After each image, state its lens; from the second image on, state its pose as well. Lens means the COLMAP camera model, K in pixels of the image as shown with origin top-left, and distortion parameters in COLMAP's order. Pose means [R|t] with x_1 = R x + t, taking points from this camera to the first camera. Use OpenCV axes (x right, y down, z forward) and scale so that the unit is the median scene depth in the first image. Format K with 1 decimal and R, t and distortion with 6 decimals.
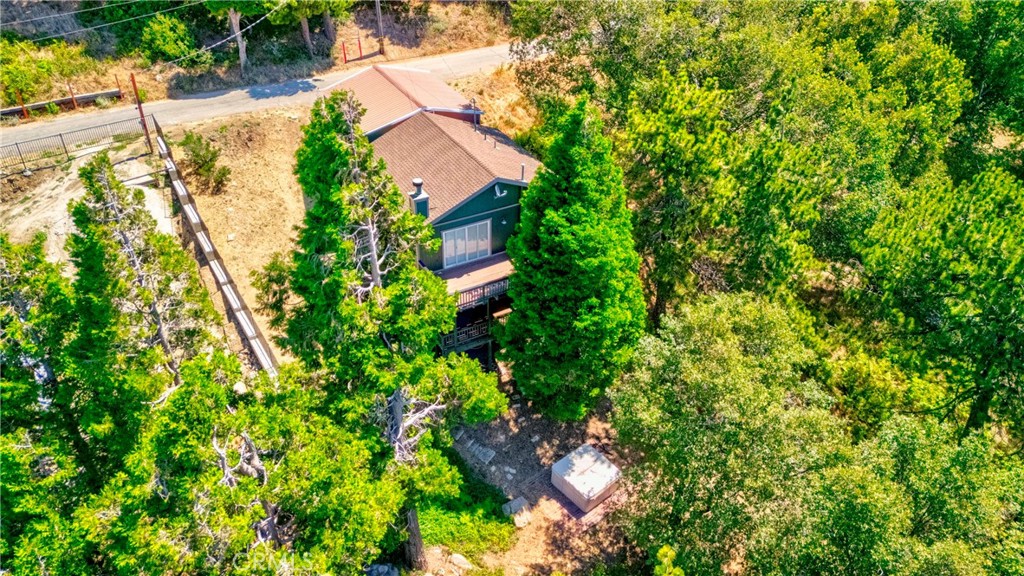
lens RADIAL K [[730.8, 0, 489.5], [0, 730.8, 280.4], [0, 0, 1]] dist [0.044136, -0.020124]
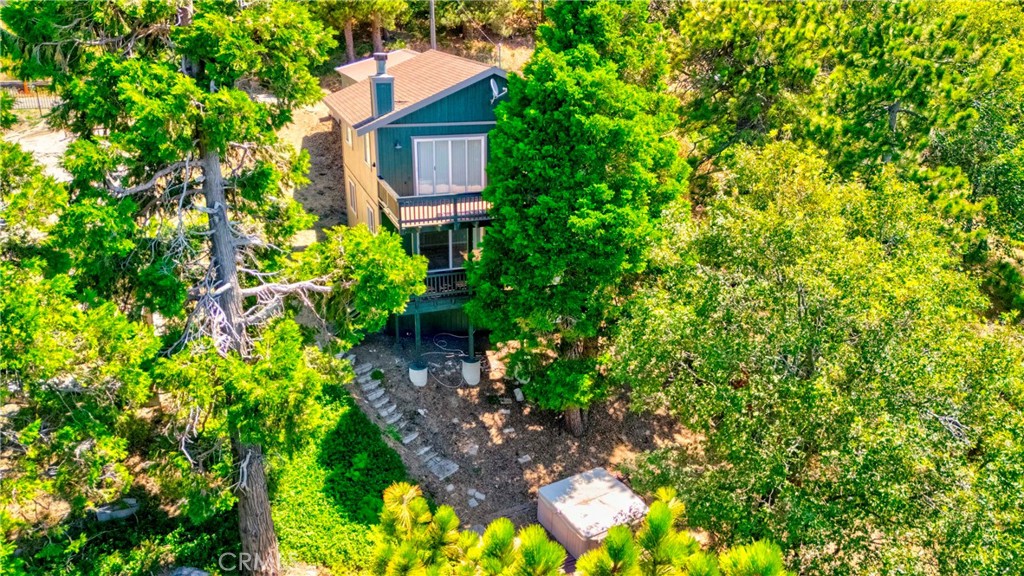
lens RADIAL K [[730.8, 0, 504.0], [0, 730.8, 293.6], [0, 0, 1]] dist [0.044136, -0.020124]
pose [[0.988891, 0.061980, -0.135106, 0.122997], [-0.091995, 0.969126, -0.228761, 0.224949], [0.116756, 0.238648, 0.964062, 0.327938]]
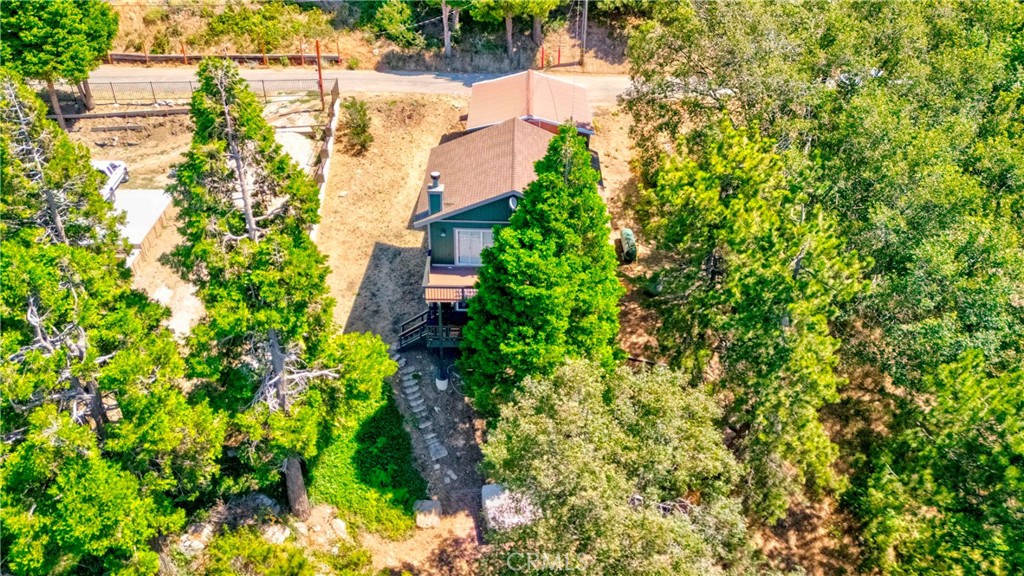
lens RADIAL K [[730.8, 0, 510.5], [0, 730.8, 281.7], [0, 0, 1]] dist [0.044136, -0.020124]
pose [[0.877562, 0.281146, -0.388385, 0.399082], [-0.288681, 0.956582, 0.040177, -0.055414], [0.382817, 0.076861, 0.920621, 0.081653]]
